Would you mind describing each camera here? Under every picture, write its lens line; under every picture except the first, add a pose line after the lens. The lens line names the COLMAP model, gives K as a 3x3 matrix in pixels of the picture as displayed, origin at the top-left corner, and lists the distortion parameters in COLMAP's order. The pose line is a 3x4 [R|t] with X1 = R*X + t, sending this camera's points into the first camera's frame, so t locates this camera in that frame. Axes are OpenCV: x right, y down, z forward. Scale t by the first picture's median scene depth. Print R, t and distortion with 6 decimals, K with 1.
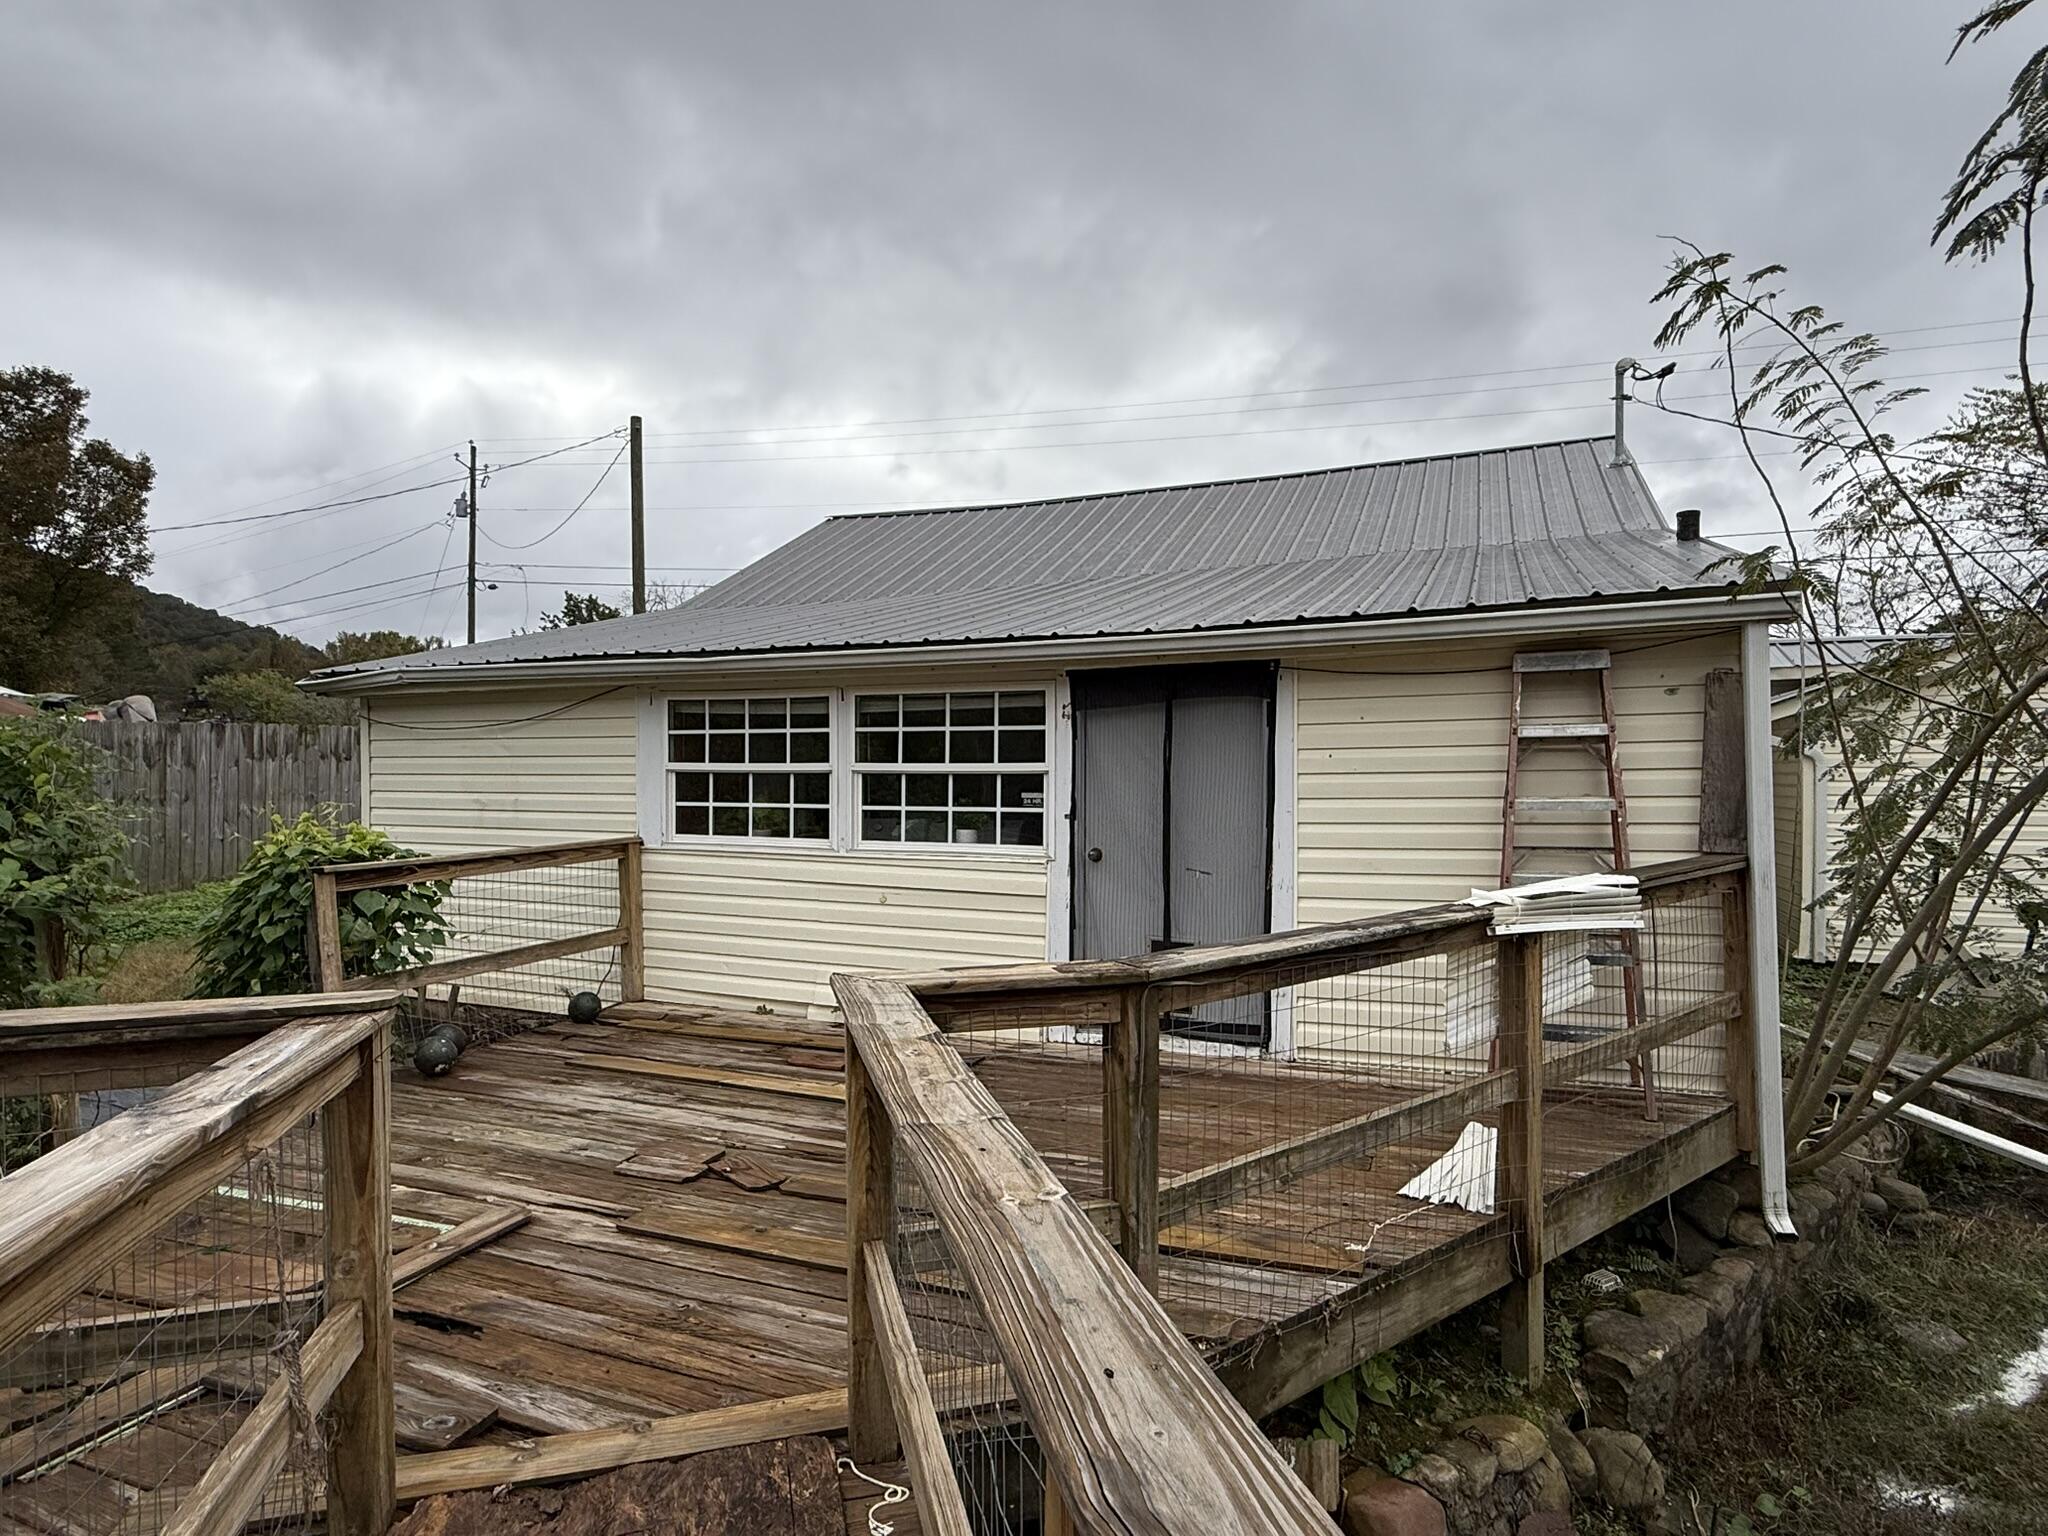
lens RADIAL K [[1114.9, 0, 1013.6], [0, 1114.9, 765.3], [0, 0, 1]] dist [0.007825, -0.002218]
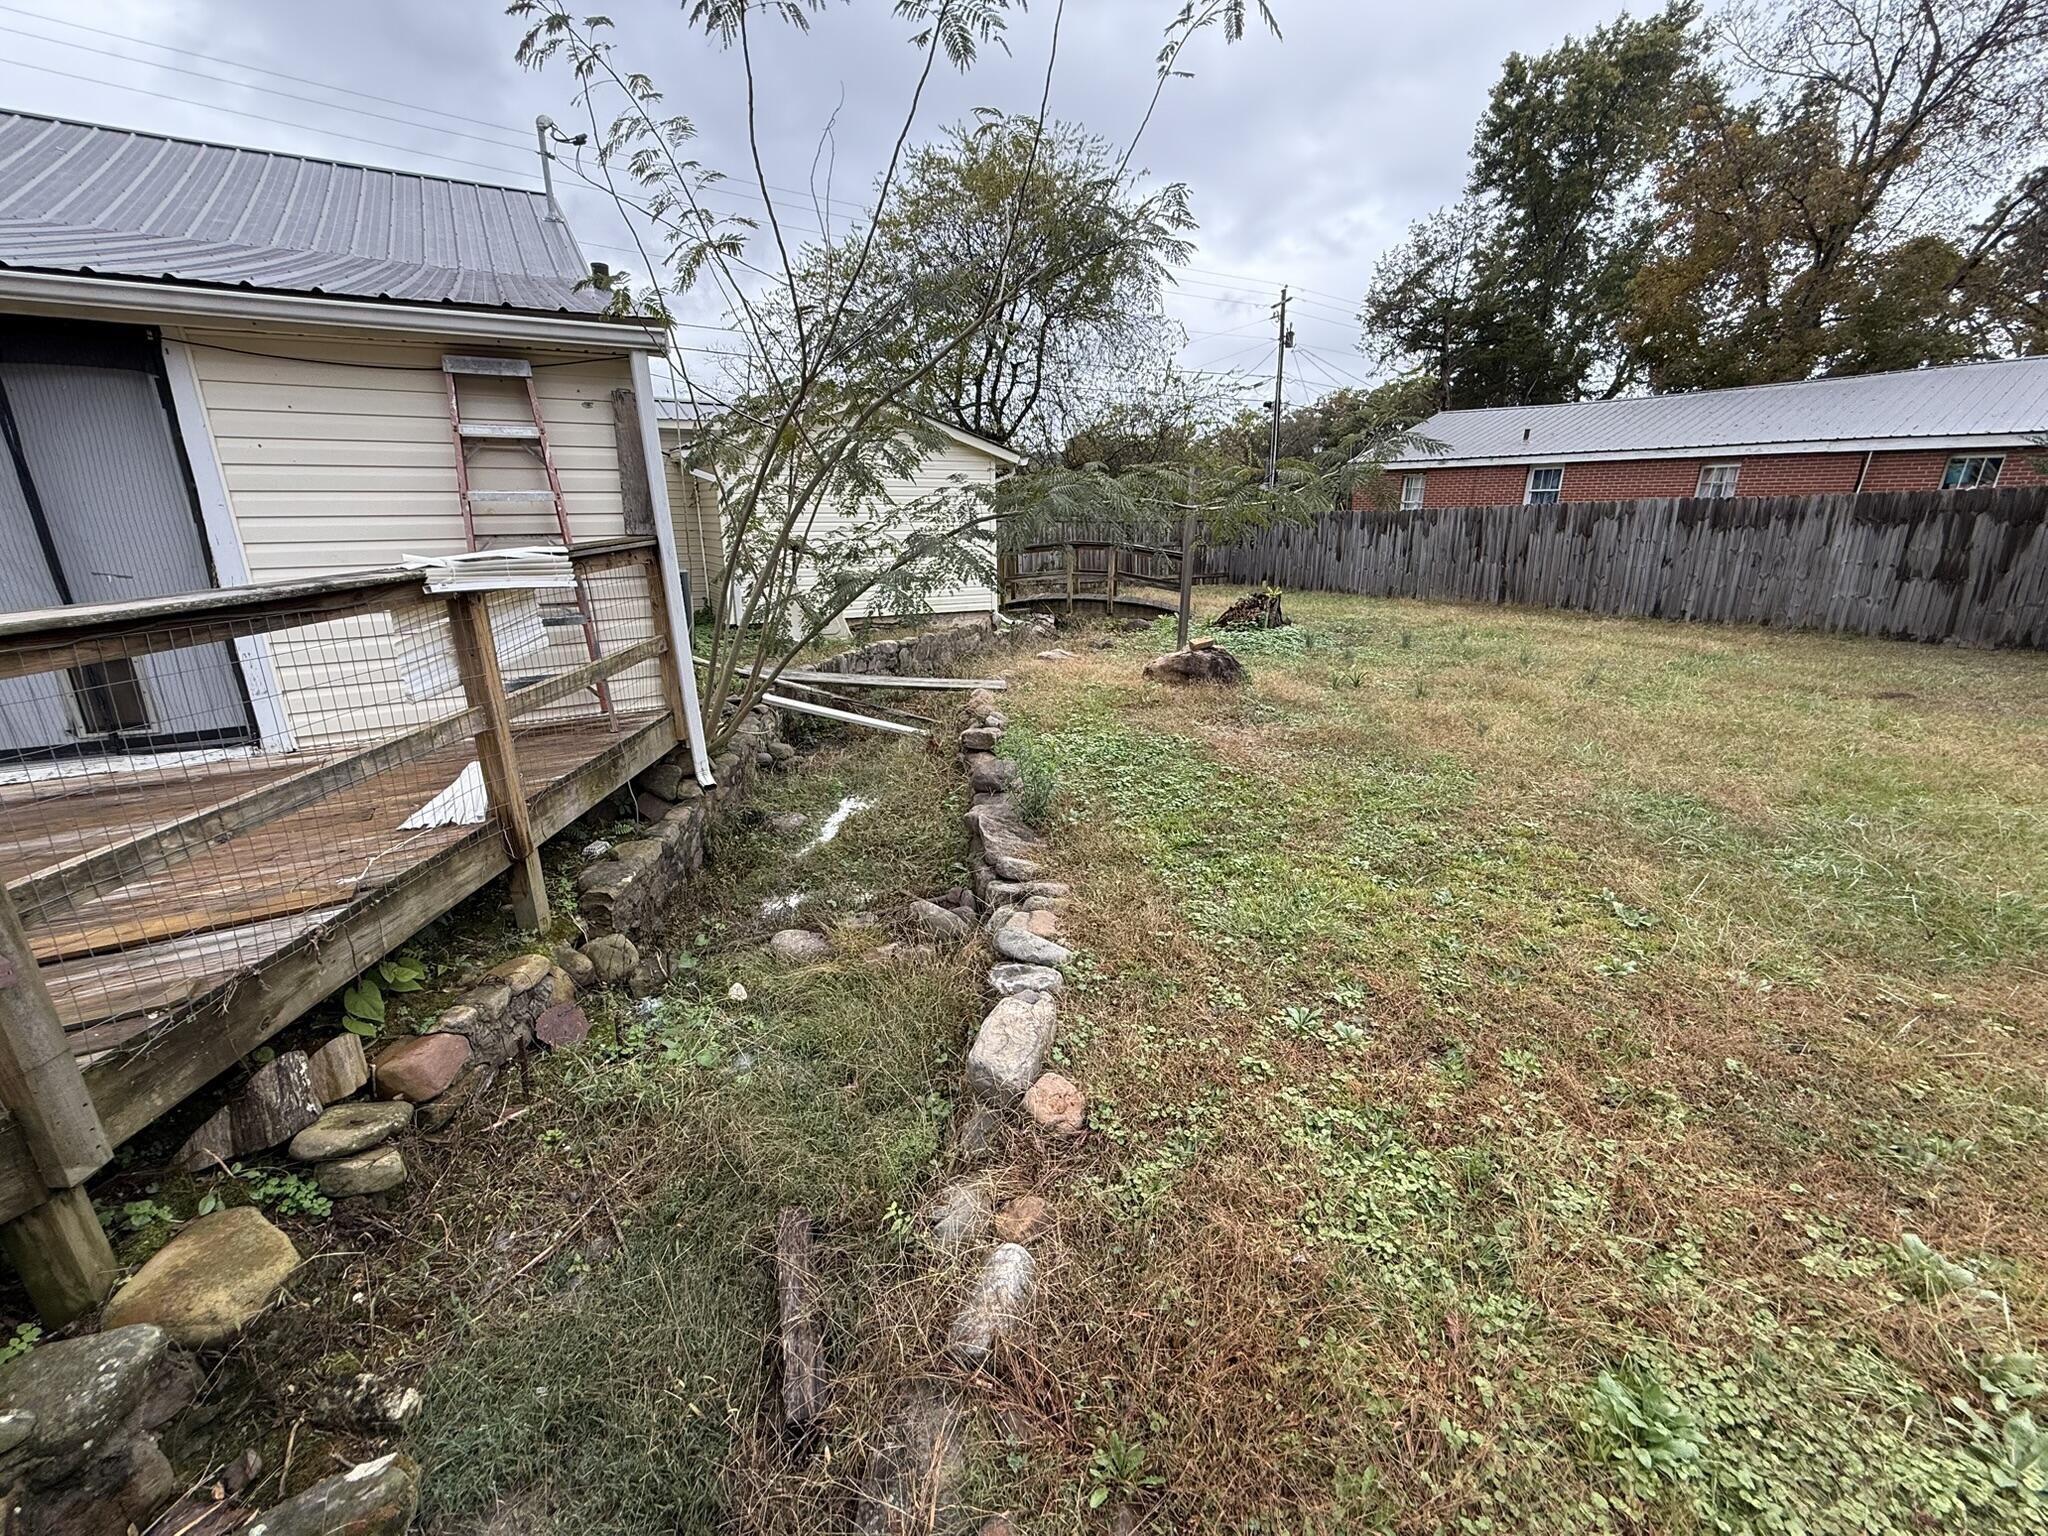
lens RADIAL K [[819.7, 0, 1013.7], [0, 819.7, 766.1], [0, 0, 1]] dist [-0.000853, 0.000731]
pose [[0.607443, -0.232193, 0.759670, 0.090418], [-0.004457, 0.955315, 0.295556, 0.056730], [-0.794351, -0.182919, 0.579265, -0.002301]]
